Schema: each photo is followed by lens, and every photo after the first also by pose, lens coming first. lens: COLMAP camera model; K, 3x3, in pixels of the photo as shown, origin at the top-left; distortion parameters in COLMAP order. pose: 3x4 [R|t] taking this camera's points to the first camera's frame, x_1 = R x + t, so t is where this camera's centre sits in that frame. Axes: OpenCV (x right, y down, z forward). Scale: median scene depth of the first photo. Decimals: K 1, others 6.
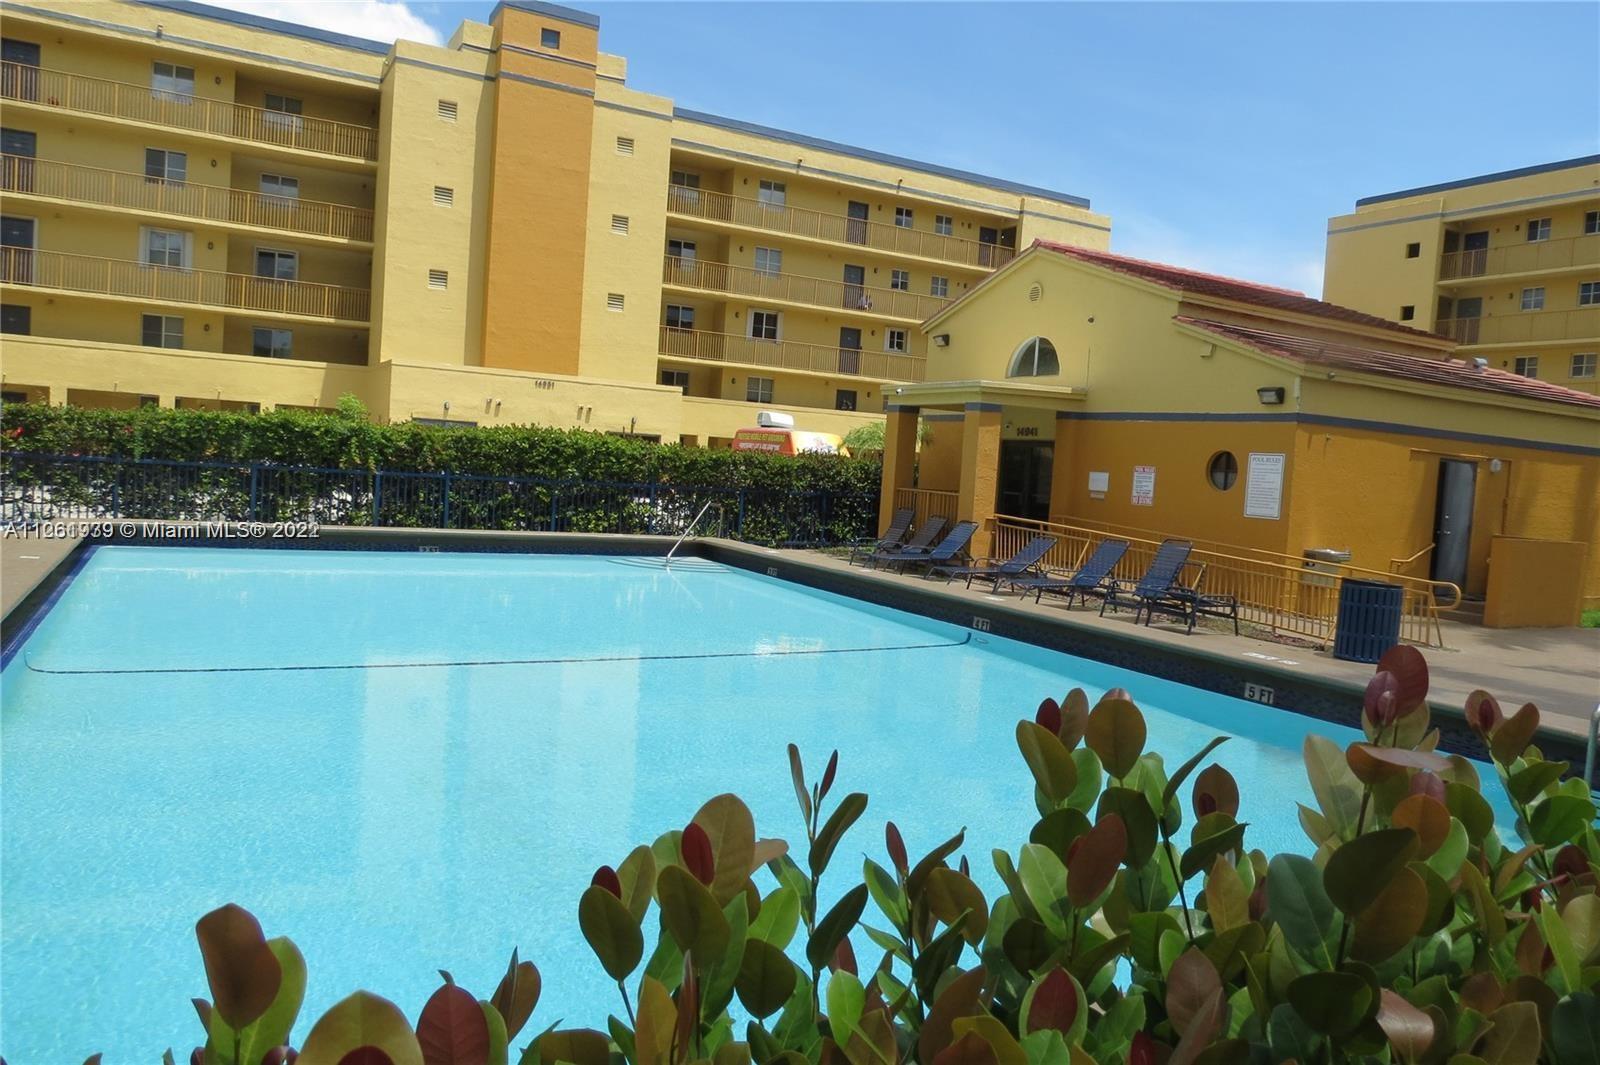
lens RADIAL K [[1131.1, 0, 800.0], [0, 1131.1, 532.5], [0, 0, 1]] dist [-0.039847, 0.021044]
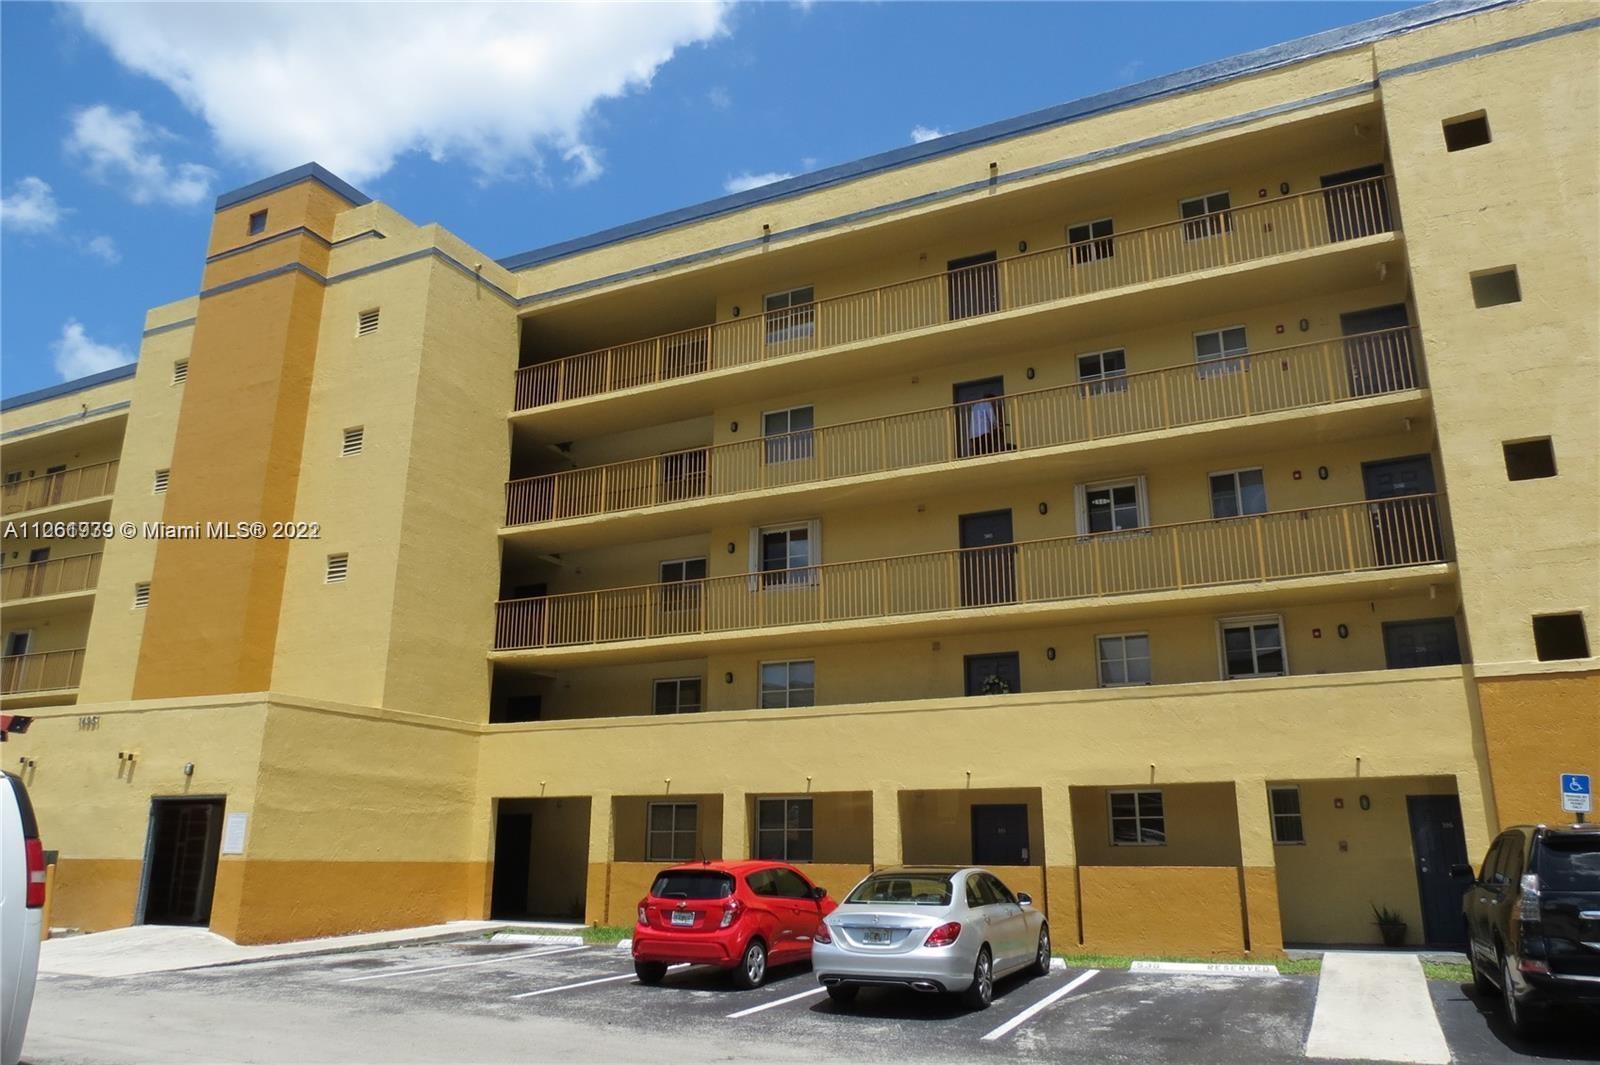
lens RADIAL K [[1131.1, 0, 800.0], [0, 1131.1, 532.5], [0, 0, 1]] dist [-0.039847, 0.021044]
pose [[0.584194, -0.278083, -0.762487, 0.443524], [-0.010694, 0.936752, -0.349831, -0.027345], [0.811543, 0.212523, 0.544271, 0.941349]]
